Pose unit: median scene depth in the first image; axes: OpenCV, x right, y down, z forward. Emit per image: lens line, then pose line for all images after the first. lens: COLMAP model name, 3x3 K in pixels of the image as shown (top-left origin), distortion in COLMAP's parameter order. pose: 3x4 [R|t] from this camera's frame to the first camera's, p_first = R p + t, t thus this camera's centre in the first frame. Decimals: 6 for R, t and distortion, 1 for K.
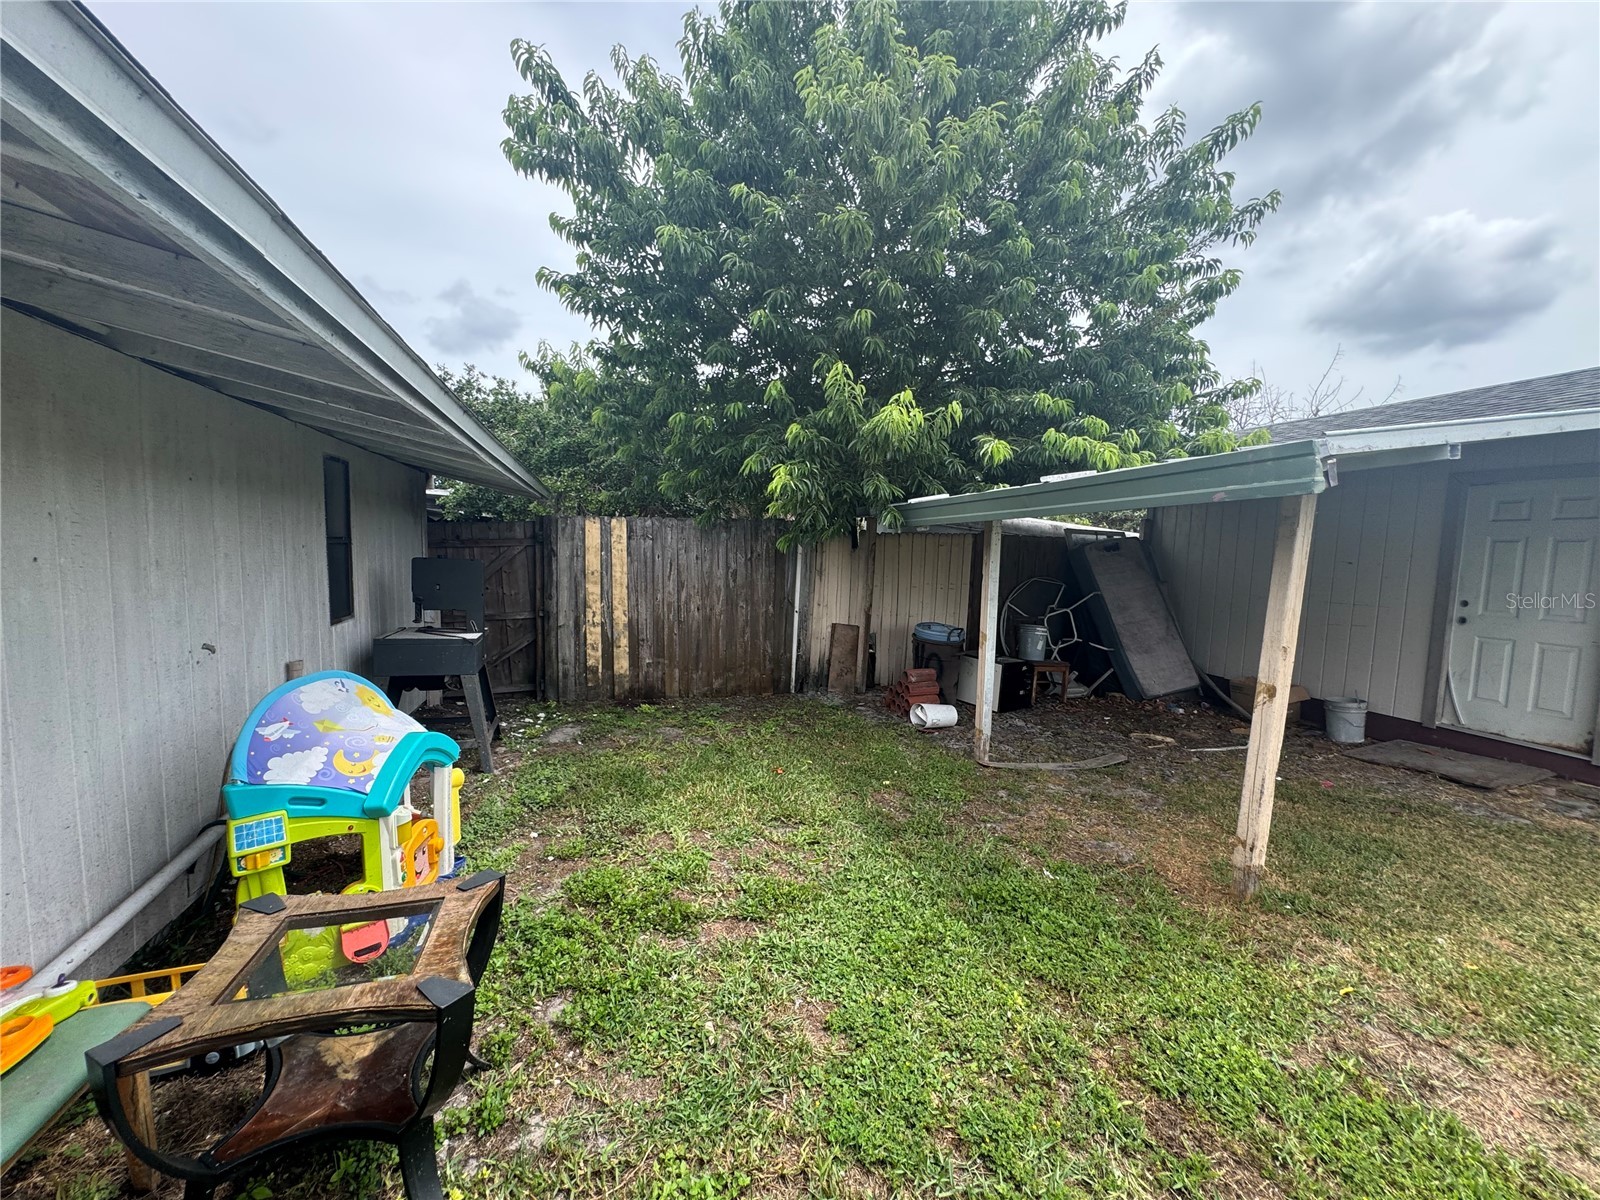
lens RADIAL K [[634.4, 0, 789.9], [0, 634.4, 616.8], [0, 0, 1]] dist [-0.007347, 0.000869]
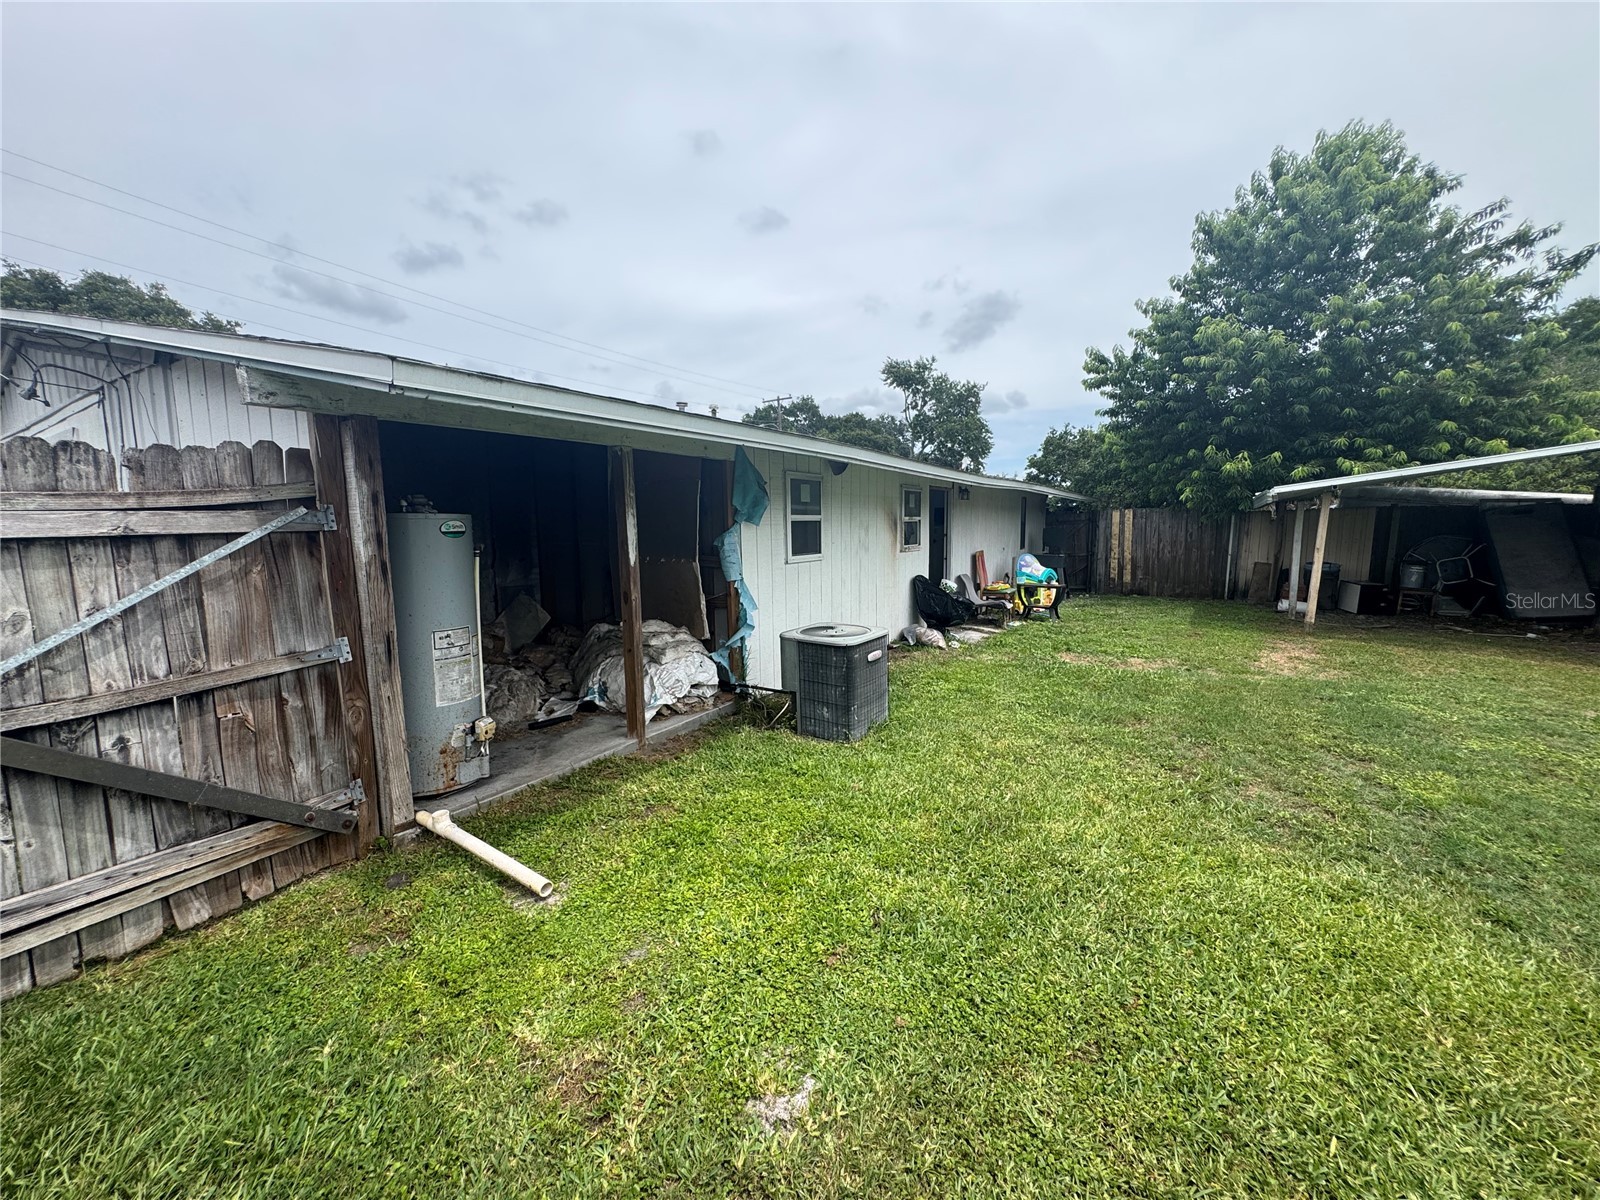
lens RADIAL K [[634.4, 0, 801.2], [0, 634.4, 598.1], [0, 0, 1]] dist [-0.007347, 0.000869]
pose [[0.663960, 0.058166, -0.745502, 0.600455], [-0.055010, 0.998068, 0.028879, 0.142520], [0.745742, 0.021835, 0.665877, -1.238961]]
